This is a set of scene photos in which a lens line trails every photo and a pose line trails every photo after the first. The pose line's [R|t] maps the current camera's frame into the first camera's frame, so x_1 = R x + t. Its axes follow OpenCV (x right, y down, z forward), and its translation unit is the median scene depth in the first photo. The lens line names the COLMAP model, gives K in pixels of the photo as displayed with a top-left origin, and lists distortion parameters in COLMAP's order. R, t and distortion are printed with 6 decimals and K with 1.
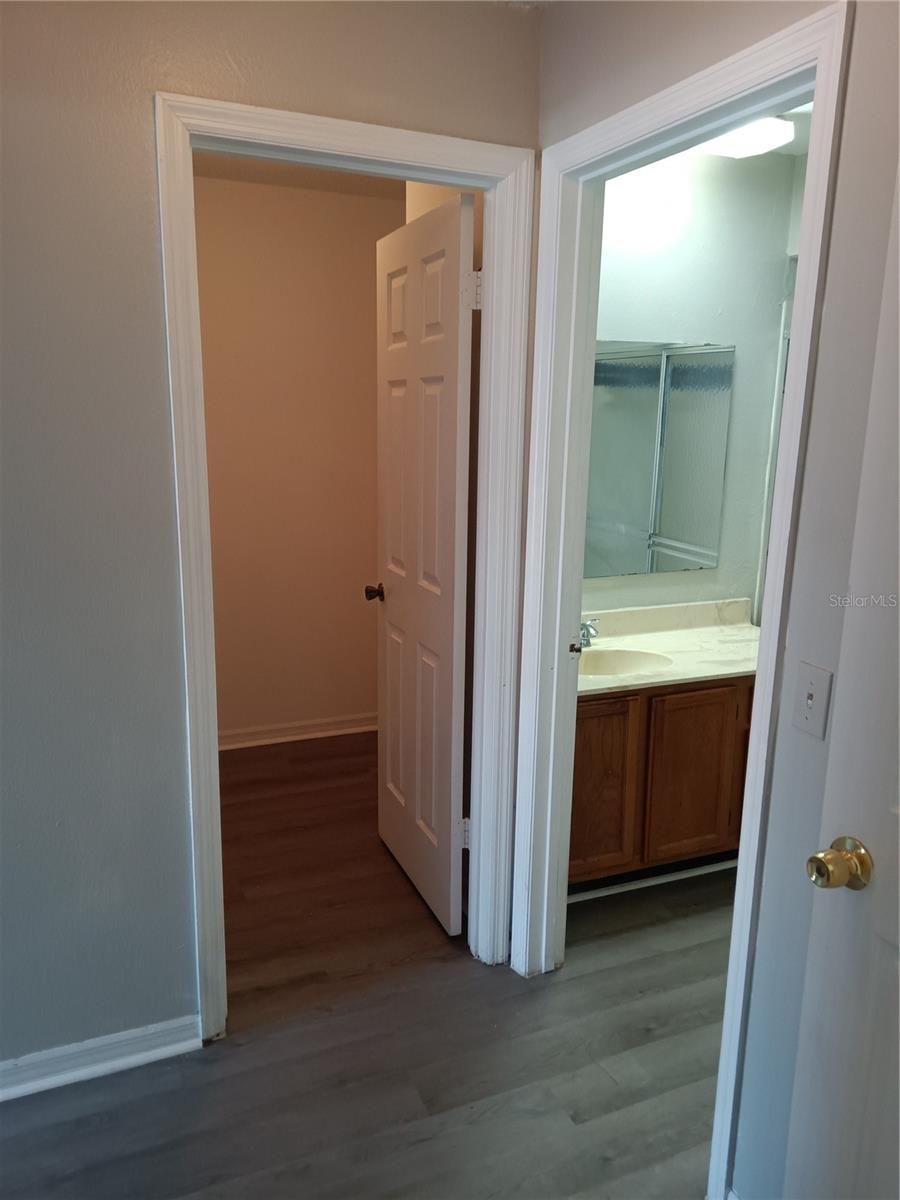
lens RADIAL K [[886.4, 0, 451.7], [0, 886.4, 599.4], [0, 0, 1]] dist [0.040127, -0.039244]
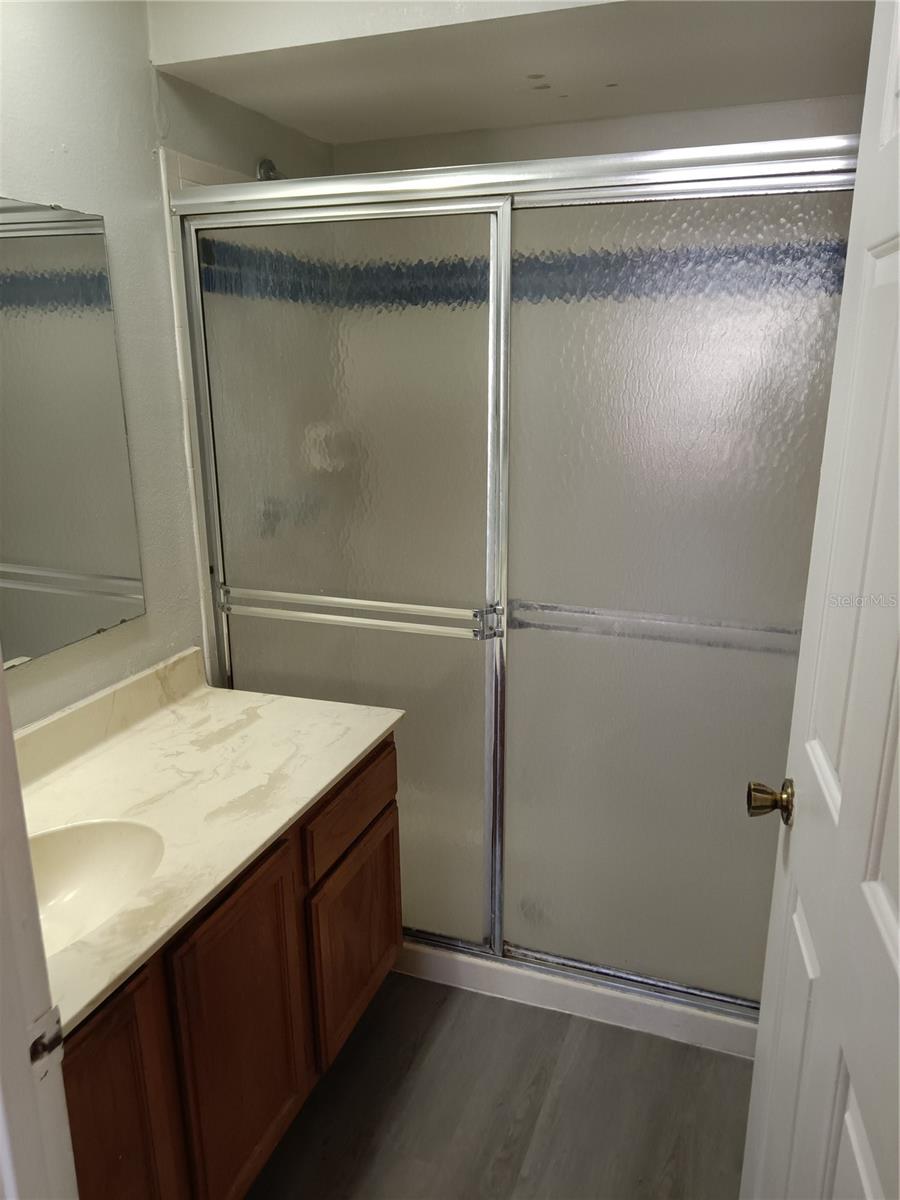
lens RADIAL K [[886.4, 0, 449.0], [0, 886.4, 601.2], [0, 0, 1]] dist [0.040127, -0.039244]
pose [[0.686078, -0.212773, 0.695719, 0.030156], [0.166371, 0.976823, 0.134678, -0.088818], [-0.708250, 0.023348, 0.705575, 0.447841]]
